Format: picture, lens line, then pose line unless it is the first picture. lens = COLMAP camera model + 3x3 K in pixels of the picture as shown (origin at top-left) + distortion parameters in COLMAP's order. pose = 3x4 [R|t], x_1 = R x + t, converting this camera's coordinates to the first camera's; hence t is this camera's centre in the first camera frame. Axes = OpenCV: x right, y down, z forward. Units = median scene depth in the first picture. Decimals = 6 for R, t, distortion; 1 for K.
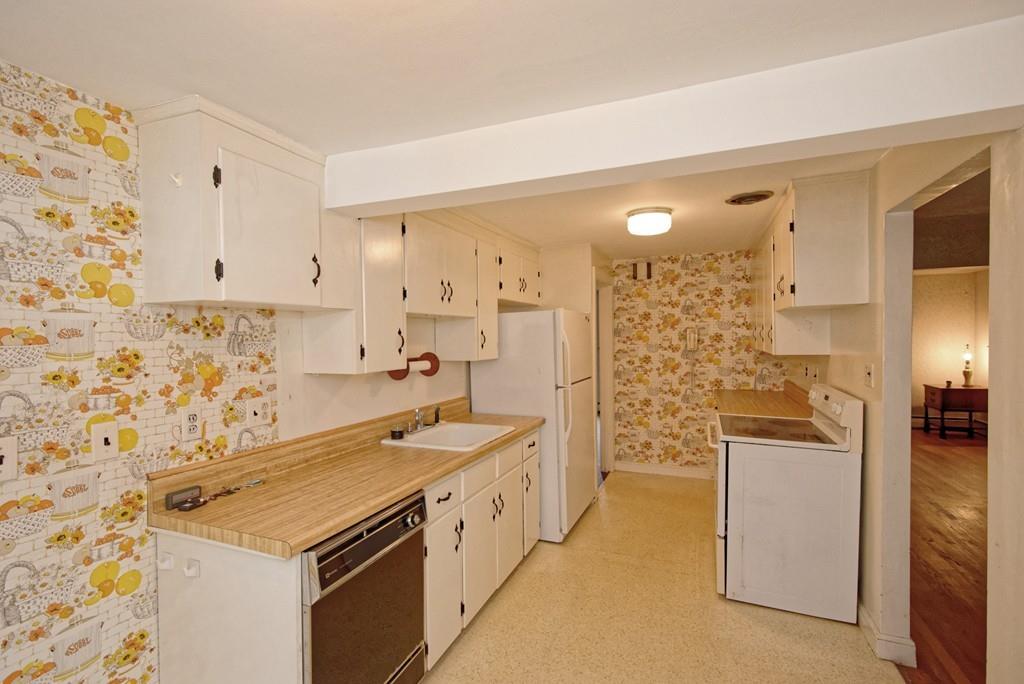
lens RADIAL K [[468.0, 0, 510.1], [0, 468.0, 339.9], [0, 0, 1]] dist [0.004405, -0.004367]
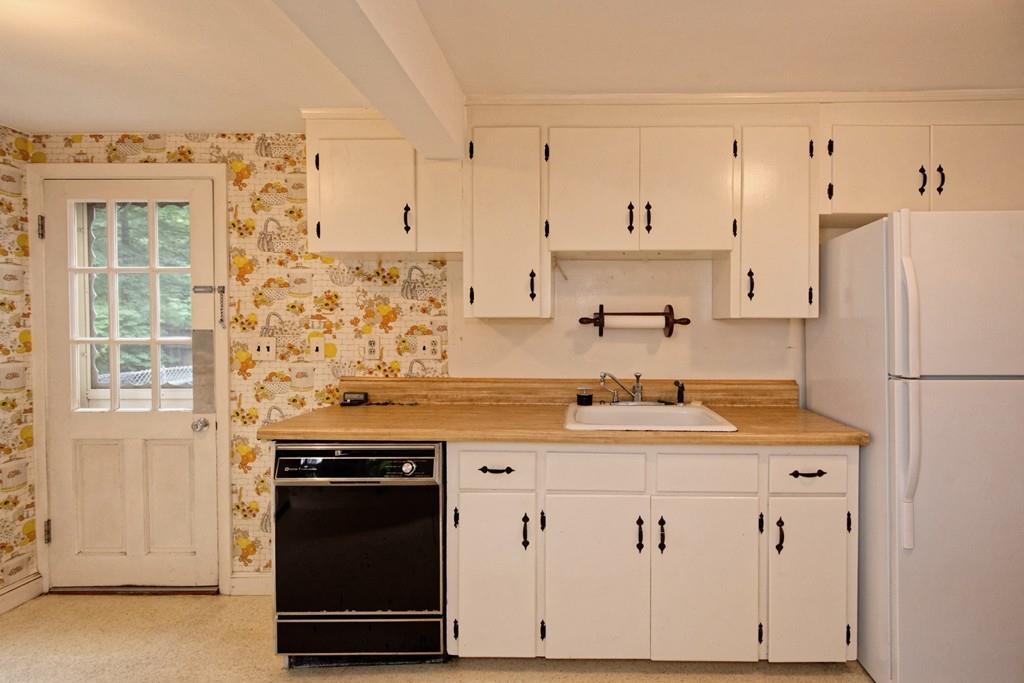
lens RADIAL K [[468.0, 0, 474.5], [0, 468.0, 319.0], [0, 0, 1]] dist [0.004405, -0.004367]
pose [[0.380018, 0.017883, -0.924806, 0.674068], [-0.011623, 0.999826, 0.014557, 0.071204], [0.924906, 0.005217, 0.380160, 0.740984]]
